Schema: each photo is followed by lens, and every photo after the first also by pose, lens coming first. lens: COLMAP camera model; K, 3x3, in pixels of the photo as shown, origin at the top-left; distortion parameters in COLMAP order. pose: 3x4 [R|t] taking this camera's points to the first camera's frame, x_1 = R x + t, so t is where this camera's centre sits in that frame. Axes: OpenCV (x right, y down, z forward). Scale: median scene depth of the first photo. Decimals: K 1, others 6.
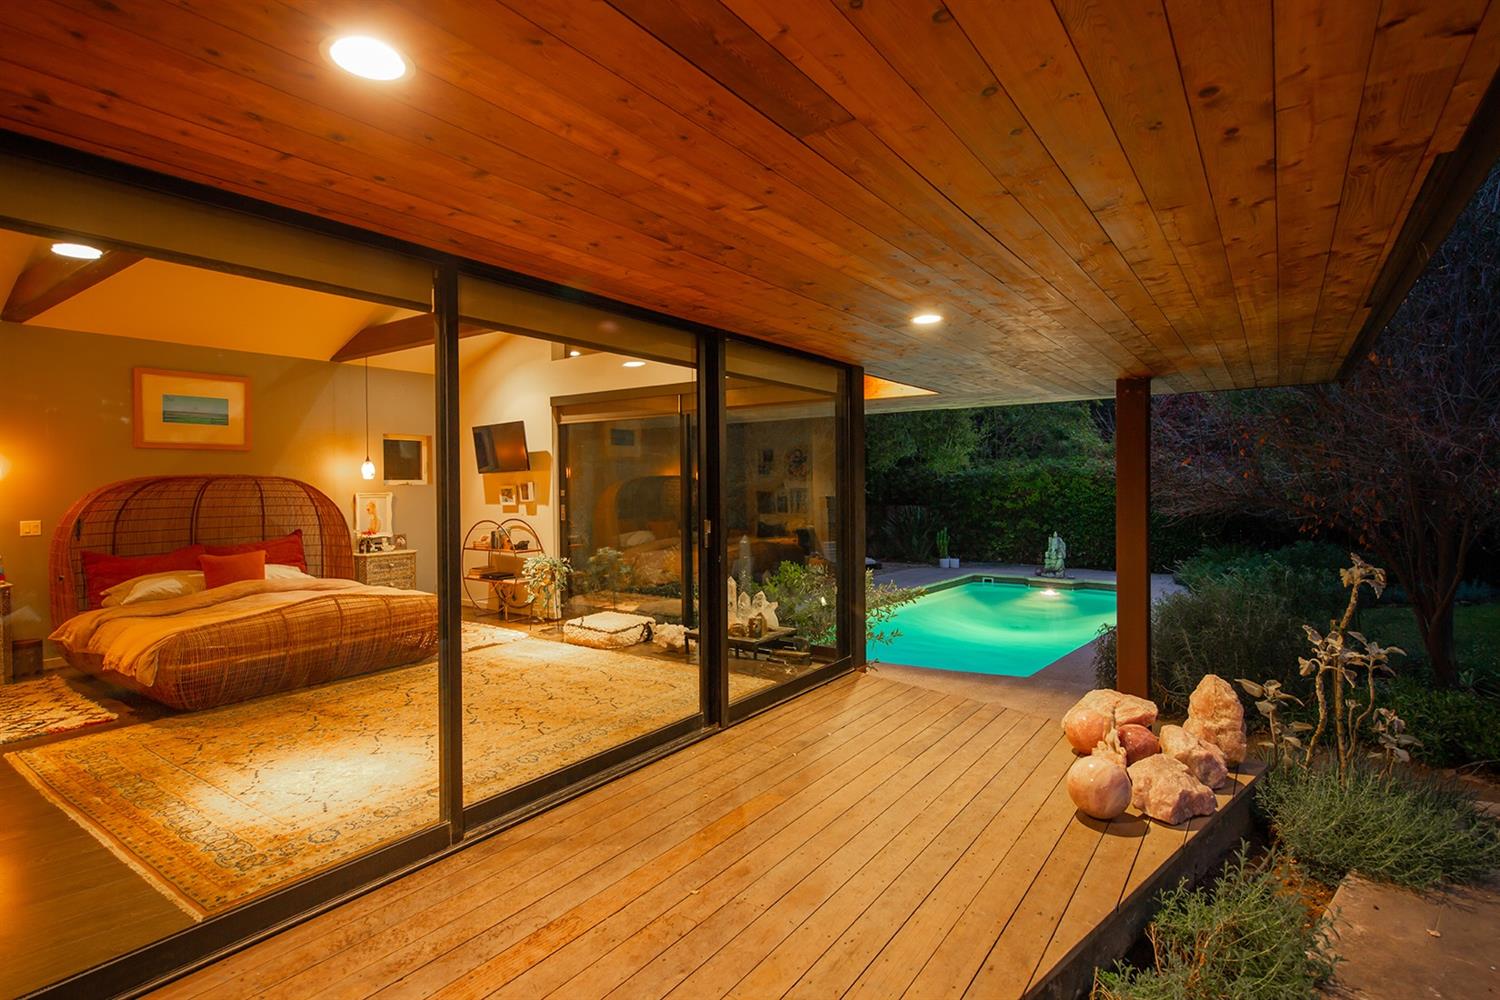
lens RADIAL K [[753.5, 0, 750.0], [0, 753.5, 500.0], [0, 0, 1]] dist [0.032899, -0.000422]
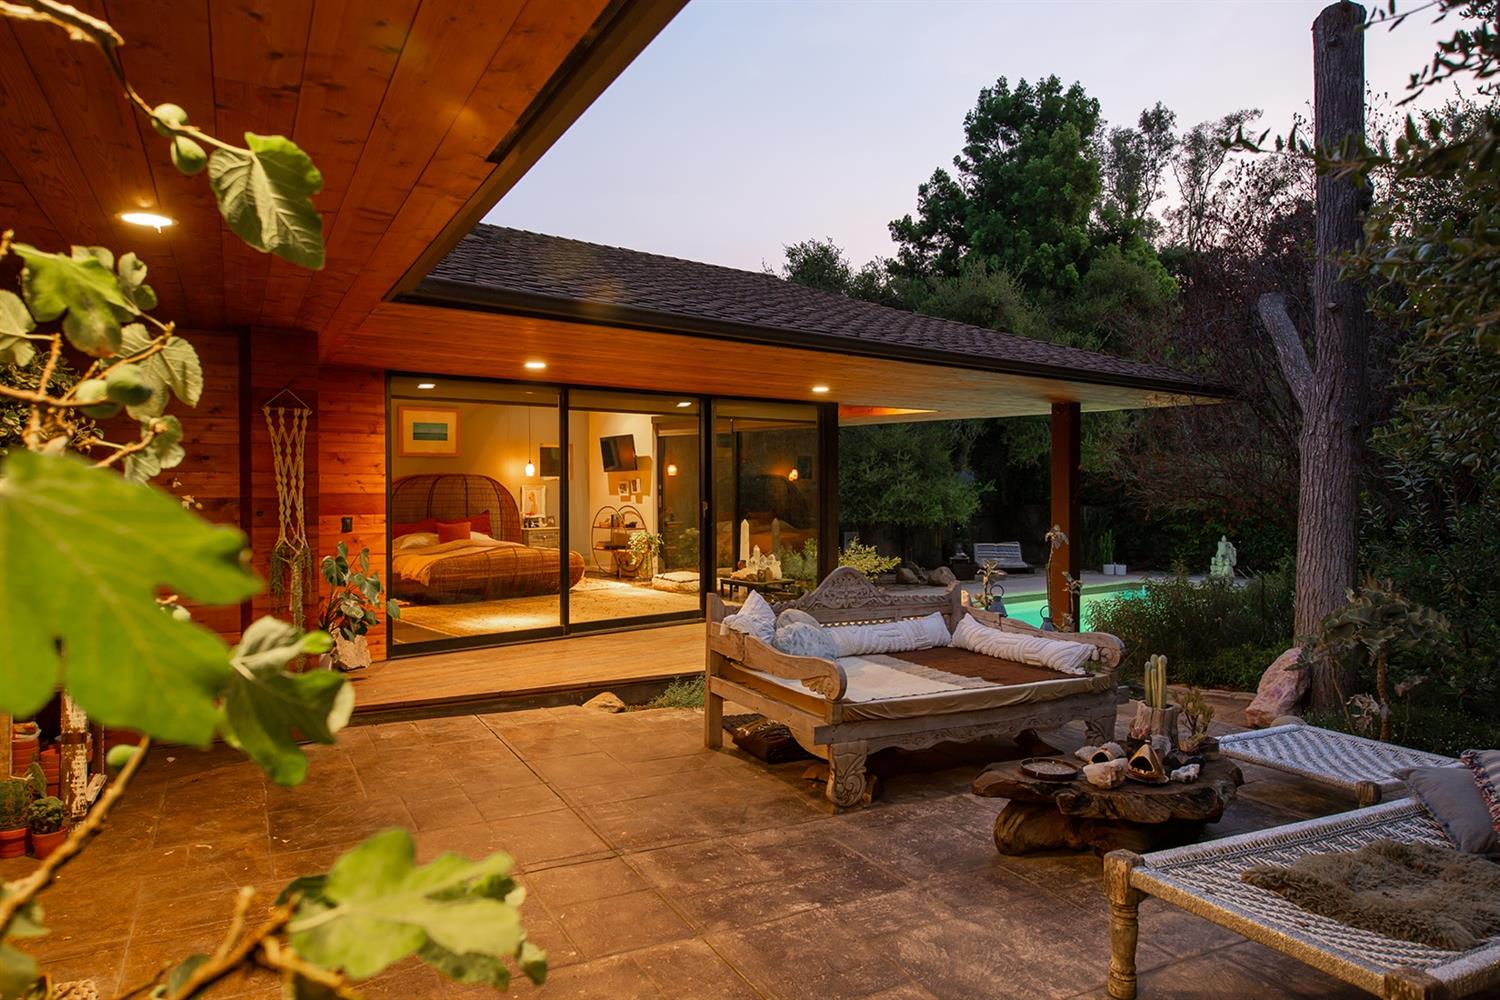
lens RADIAL K [[977.9, 0, 750.0], [0, 977.9, 500.0], [0, 0, 1]] dist [0.013568, 0.002337]
pose [[0.971128, 0.010645, -0.238320, 0.330155], [-0.010644, 0.999943, 0.001291, 0.010374], [0.238320, 0.001283, 0.971186, -0.672813]]
